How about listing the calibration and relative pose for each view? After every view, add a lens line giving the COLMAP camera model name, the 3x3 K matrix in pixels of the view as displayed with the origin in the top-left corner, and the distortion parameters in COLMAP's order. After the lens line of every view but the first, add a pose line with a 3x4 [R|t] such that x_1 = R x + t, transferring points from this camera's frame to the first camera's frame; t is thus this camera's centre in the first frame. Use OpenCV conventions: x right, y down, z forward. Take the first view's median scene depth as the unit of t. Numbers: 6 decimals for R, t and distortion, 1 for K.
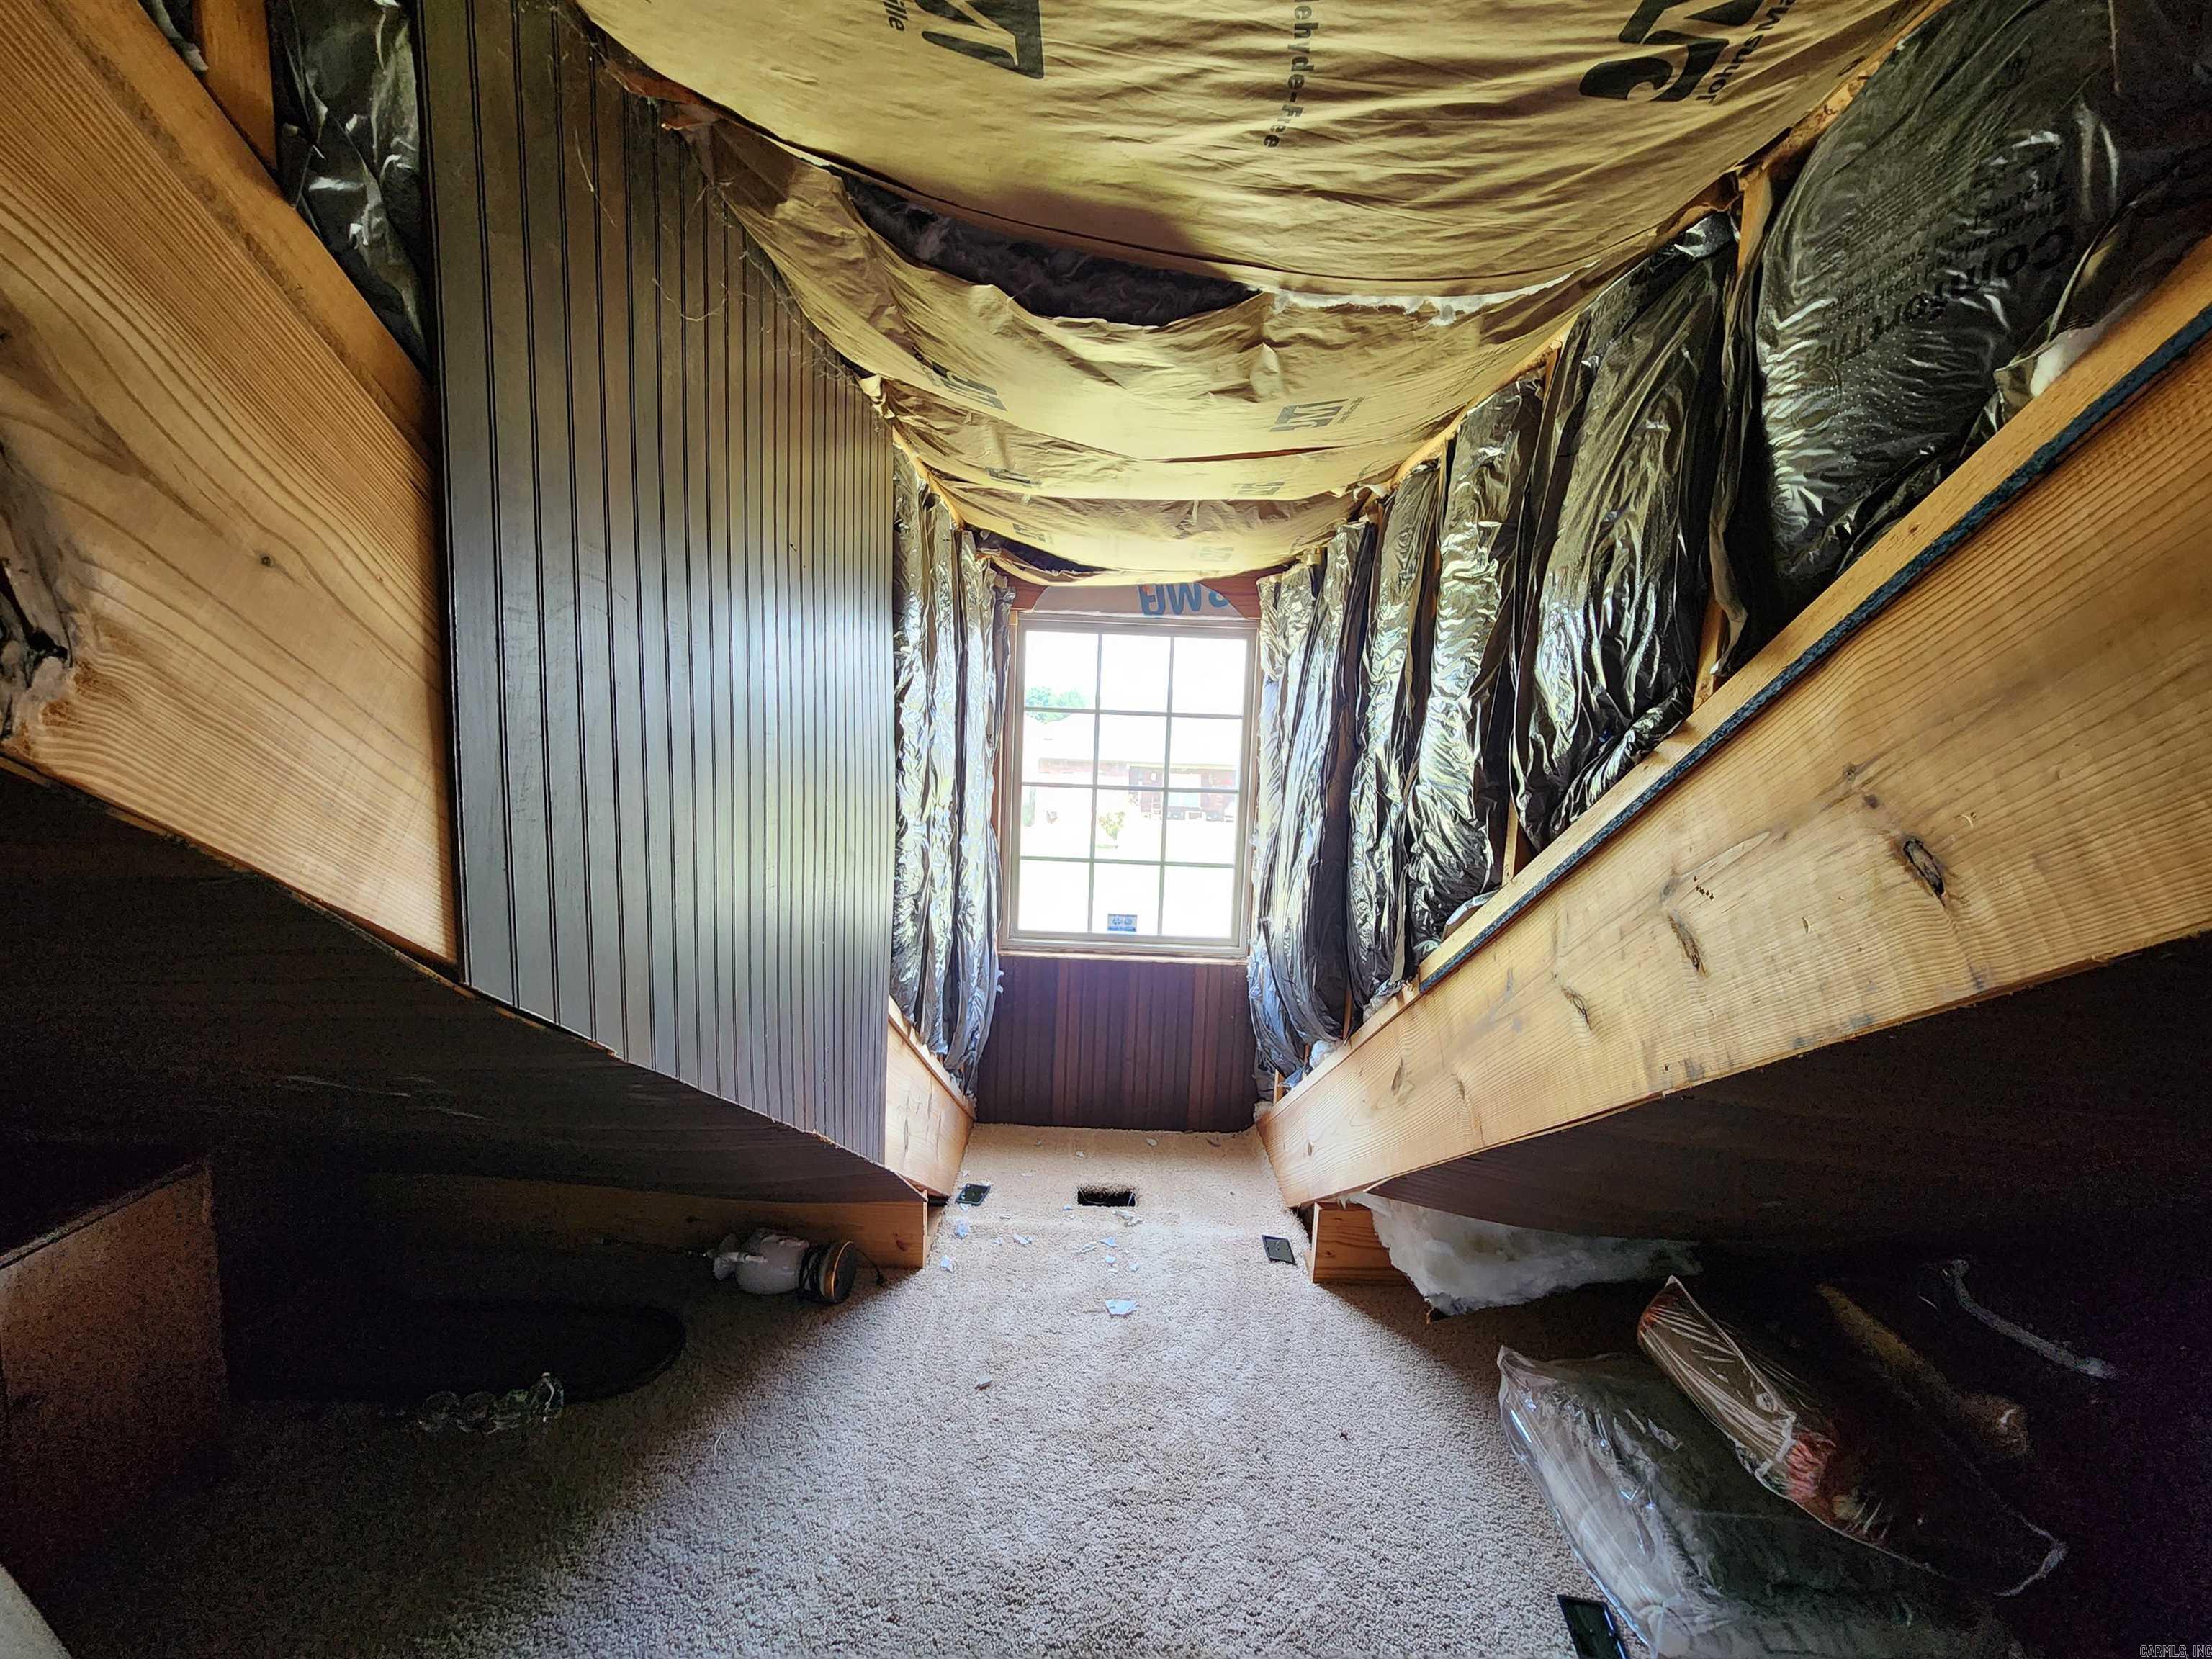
lens RADIAL K [[918.1, 0, 1094.5], [0, 918.1, 829.6], [0, 0, 1]] dist [0.000208, 0.000387]
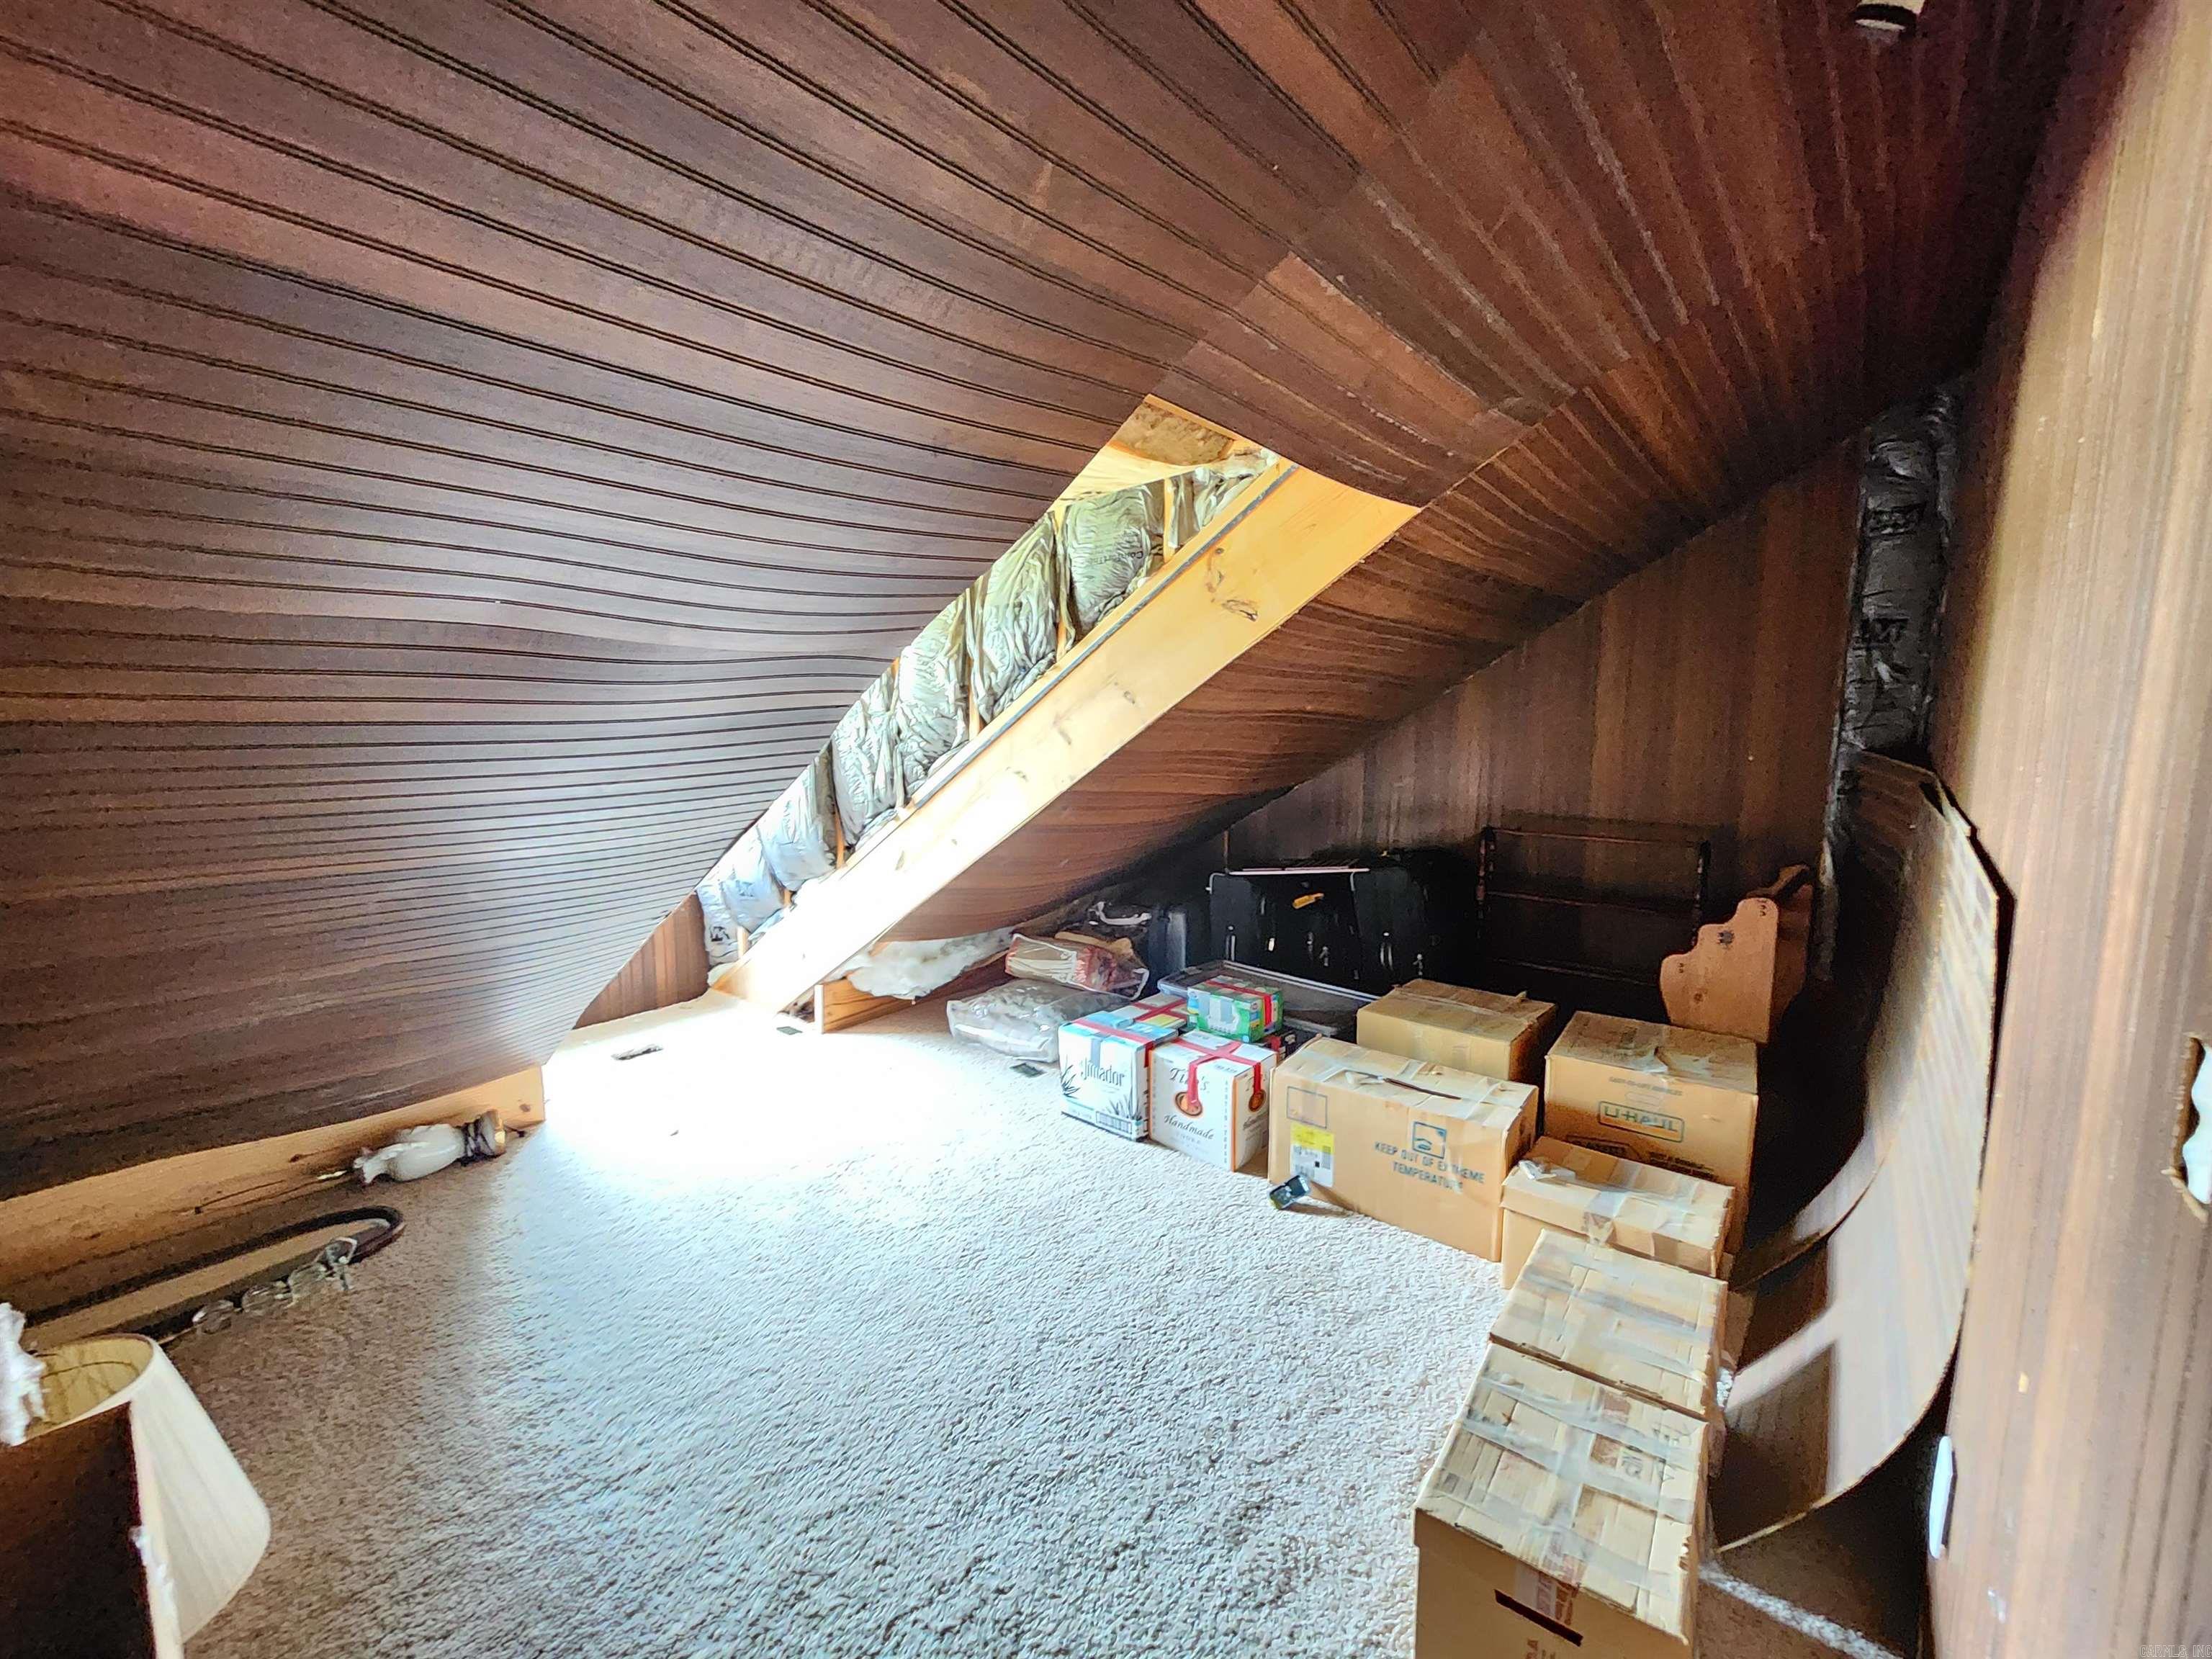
lens RADIAL K [[918.1, 0, 1111.4], [0, 918.1, 829.5], [0, 0, 1]] dist [0.000208, 0.000387]
pose [[0.627768, -0.135685, 0.766483, -1.043092], [0.111930, 0.990192, 0.083612, 0.119297], [-0.770311, 0.033304, 0.636798, -0.669171]]
